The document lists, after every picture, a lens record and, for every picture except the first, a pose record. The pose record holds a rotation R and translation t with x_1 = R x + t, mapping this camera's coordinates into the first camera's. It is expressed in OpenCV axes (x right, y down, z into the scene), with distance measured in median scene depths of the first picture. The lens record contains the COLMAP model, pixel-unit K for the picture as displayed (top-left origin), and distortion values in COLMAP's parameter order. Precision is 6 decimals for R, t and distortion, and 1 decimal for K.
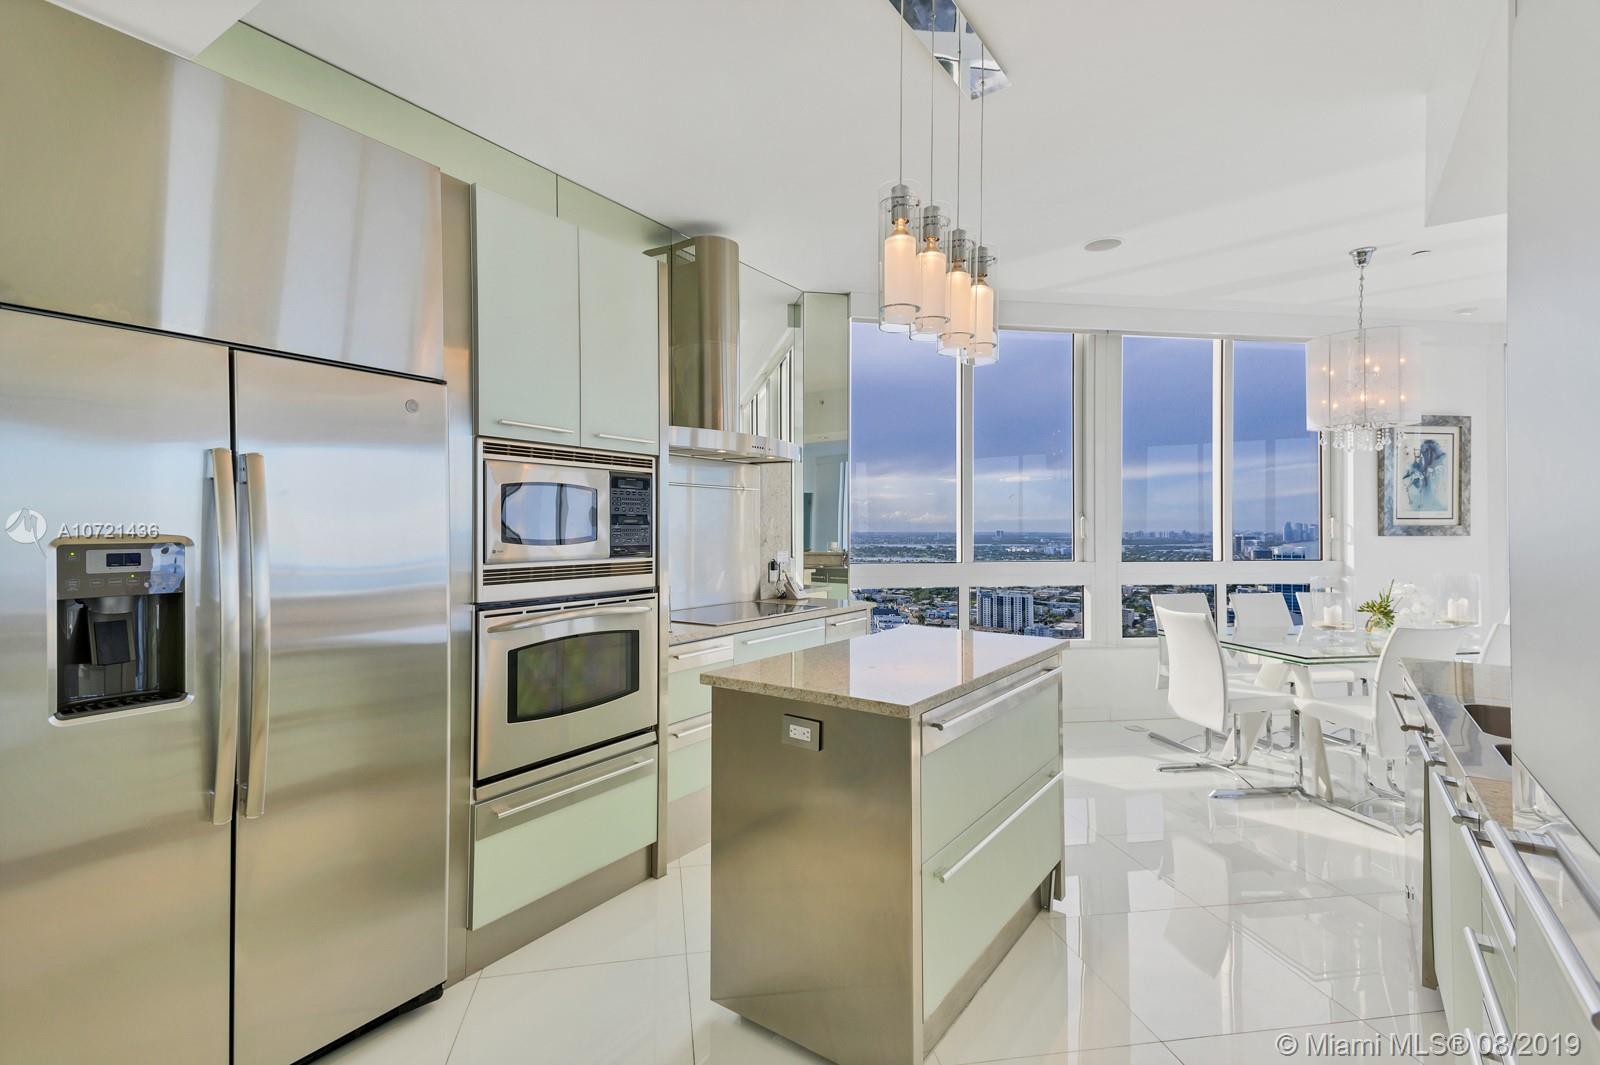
lens RADIAL K [[750.6, 0, 797.5], [0, 750.6, 519.3], [0, 0, 1]] dist [0.063781, -0.023975]
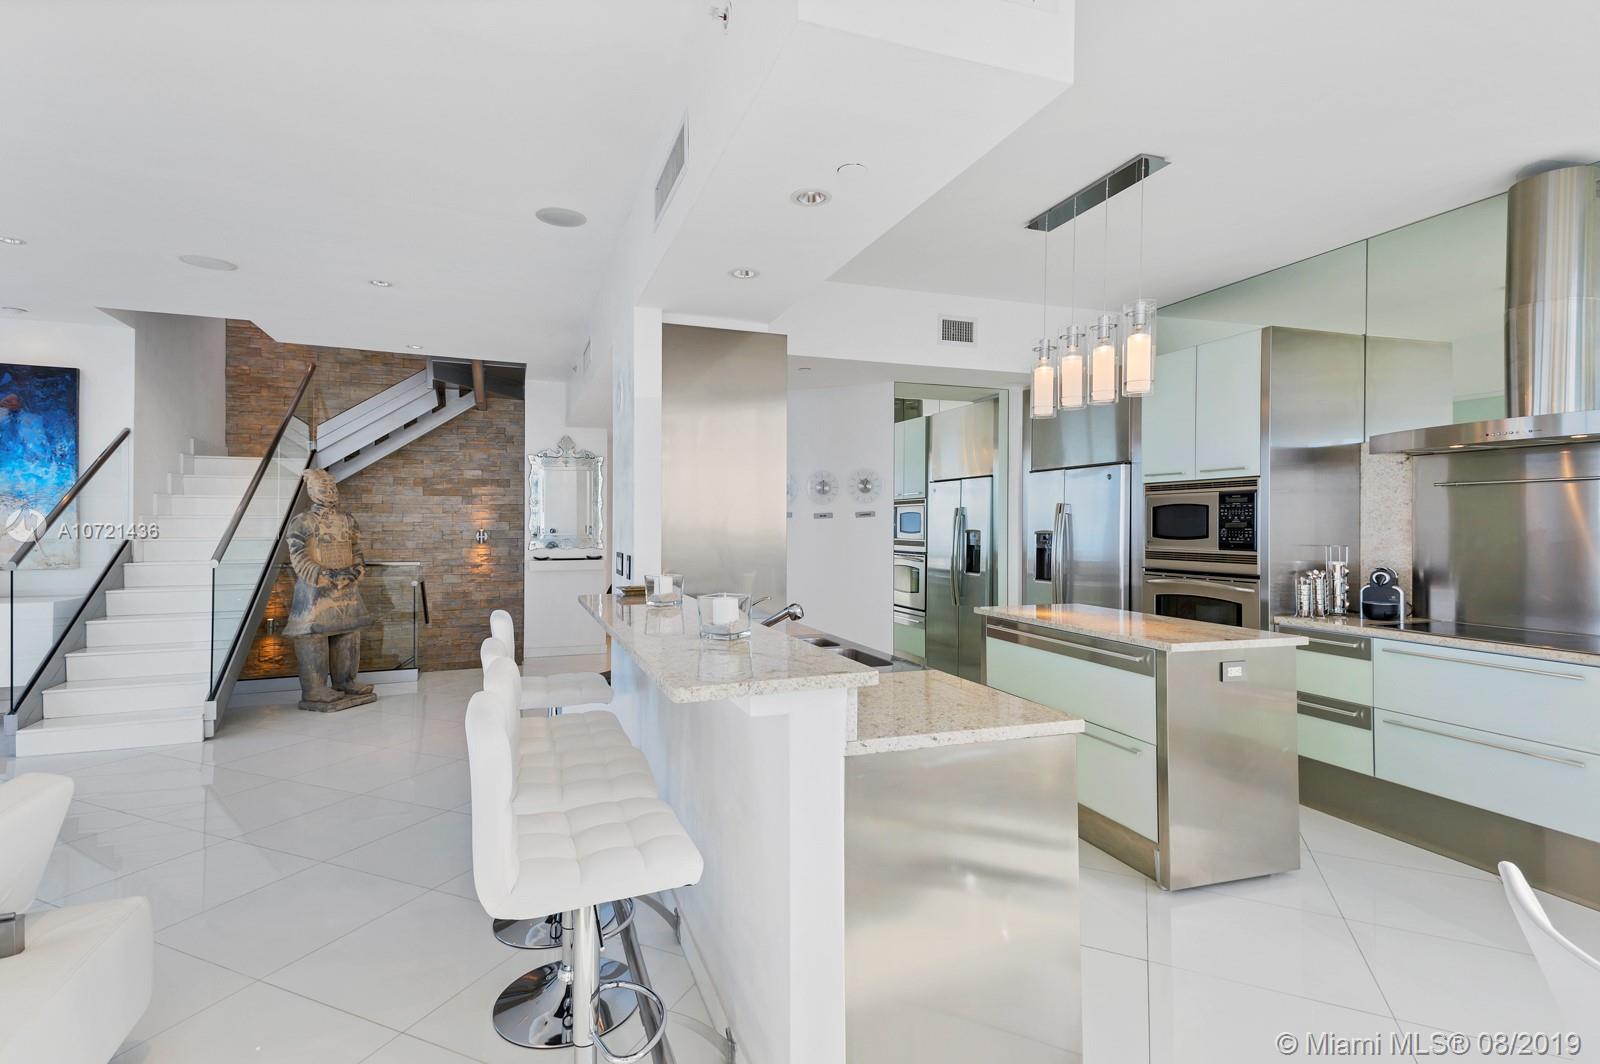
lens RADIAL K [[775.3, 0, 788.2], [0, 775.3, 518.1], [0, 0, 1]] dist [0.058467, -0.016491]
pose [[-0.587843, -0.008595, -0.808930, 0.722091], [0.007364, 0.999845, -0.015976, 0.003261], [0.808942, -0.015348, -0.587688, 0.585204]]
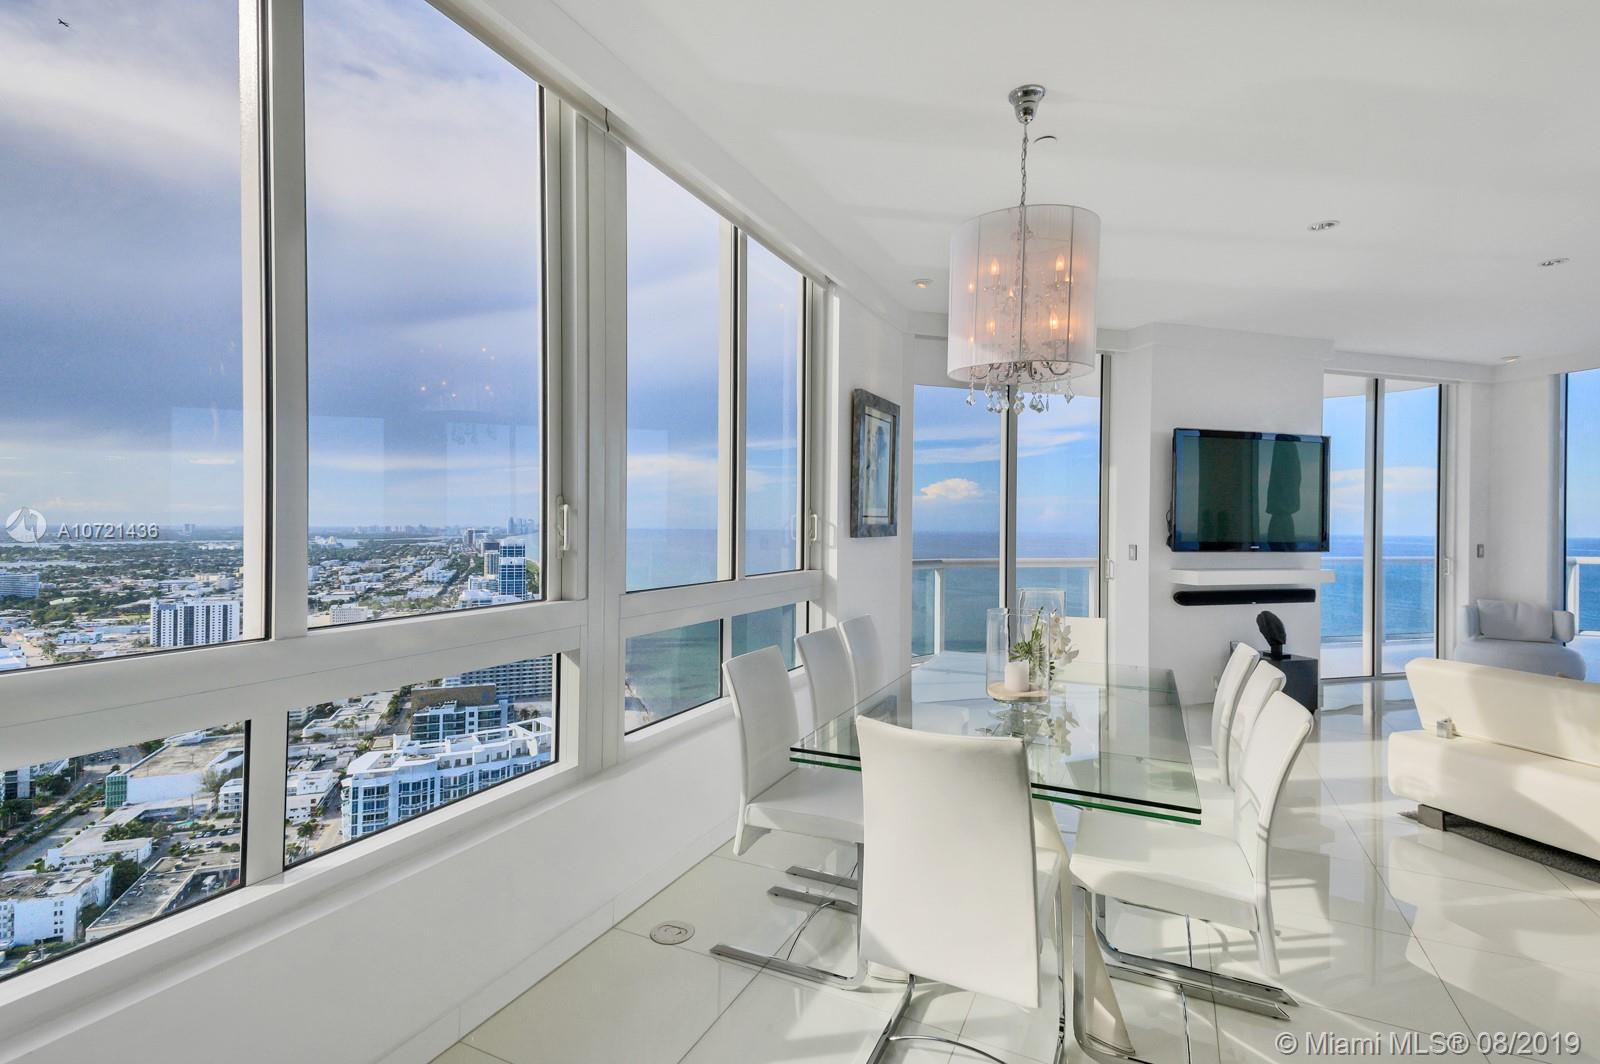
lens RADIAL K [[750.6, 0, 790.4], [0, 750.6, 529.7], [0, 0, 1]] dist [0.063781, -0.023975]
pose [[0.603317, -0.001744, 0.797500, 0.083931], [-0.015587, 0.999781, 0.013977, 0.003534], [-0.797349, -0.020863, 0.603158, 0.568714]]
